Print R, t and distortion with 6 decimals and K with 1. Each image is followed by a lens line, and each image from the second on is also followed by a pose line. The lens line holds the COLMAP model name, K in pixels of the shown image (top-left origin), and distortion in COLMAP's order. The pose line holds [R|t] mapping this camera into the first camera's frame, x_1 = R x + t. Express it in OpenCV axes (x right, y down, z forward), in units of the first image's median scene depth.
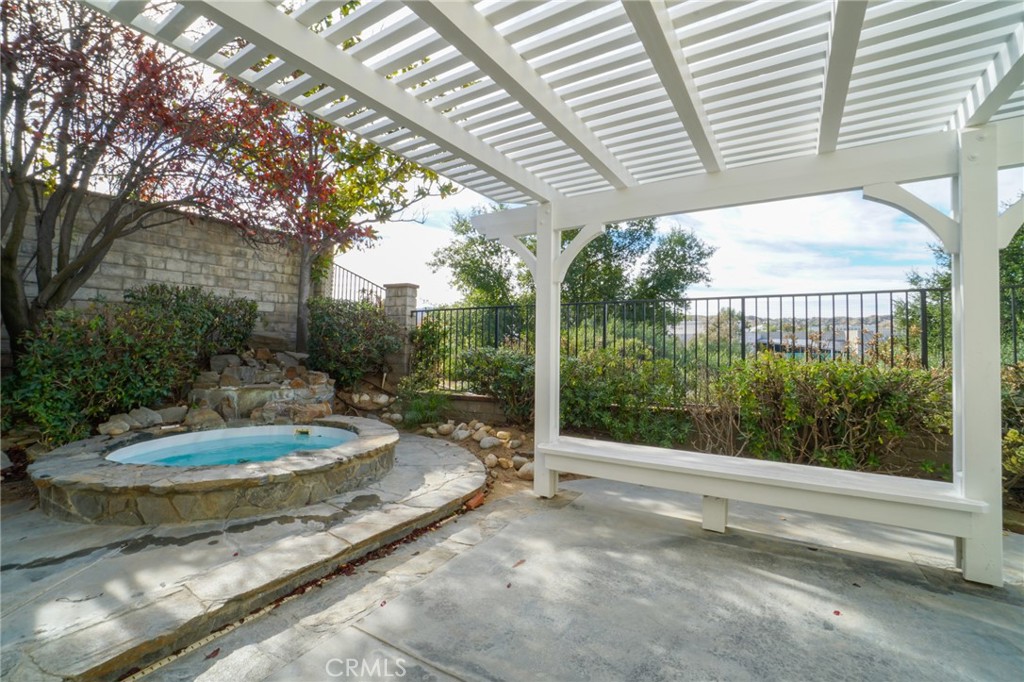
lens RADIAL K [[453.0, 0, 510.9], [0, 453.0, 335.7], [0, 0, 1]] dist [-0.003216, -0.000161]
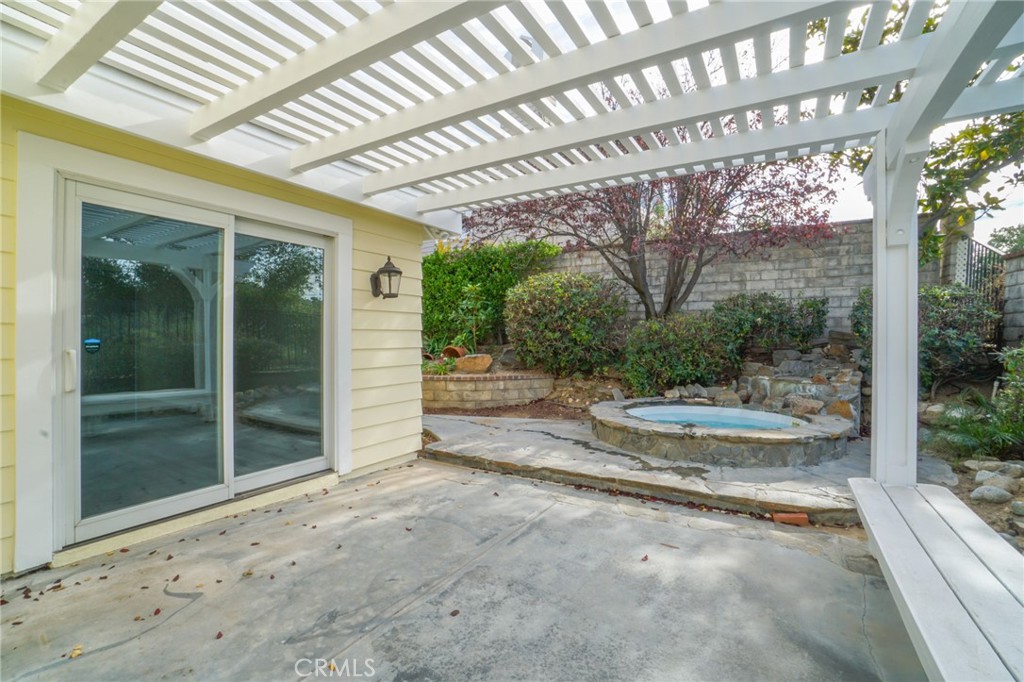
lens RADIAL K [[453.0, 0, 510.9], [0, 453.0, 335.7], [0, 0, 1]] dist [-0.003216, -0.000161]
pose [[0.072347, -0.011630, -0.997312, 0.706443], [0.012930, 0.999859, -0.010722, 0.017017], [0.997296, -0.012119, 0.072487, 0.381635]]
